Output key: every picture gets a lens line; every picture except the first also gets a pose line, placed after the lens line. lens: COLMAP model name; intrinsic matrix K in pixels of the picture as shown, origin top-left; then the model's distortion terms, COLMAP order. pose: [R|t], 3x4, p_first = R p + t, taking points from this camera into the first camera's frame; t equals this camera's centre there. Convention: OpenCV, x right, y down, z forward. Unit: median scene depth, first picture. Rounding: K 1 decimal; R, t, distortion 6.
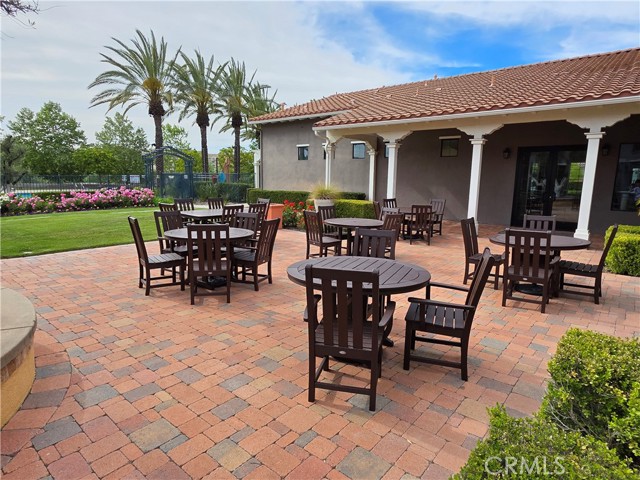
lens RADIAL K [[379.4, 0, 320.0], [0, 379.4, 240.0], [0, 0, 1]] dist [0.003327, 0.001851]
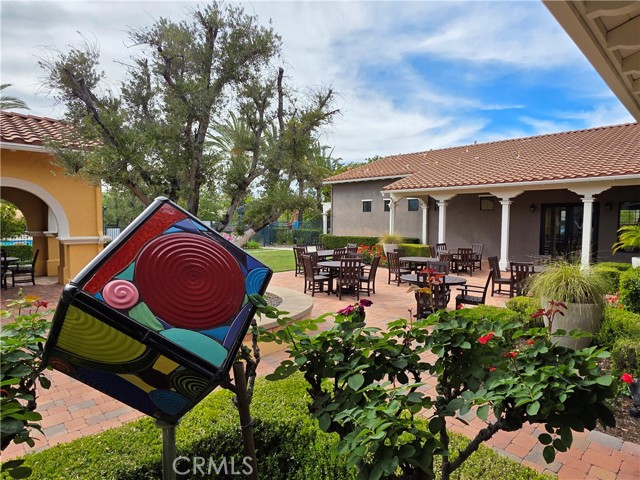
lens RADIAL K [[379.4, 0, 320.0], [0, 379.4, 240.0], [0, 0, 1]] dist [0.003327, 0.001851]
pose [[0.994312, -0.001979, -0.106489, -0.089827], [-0.009608, 0.994085, -0.108183, 0.027167], [0.106074, 0.108591, 0.988411, -0.344347]]
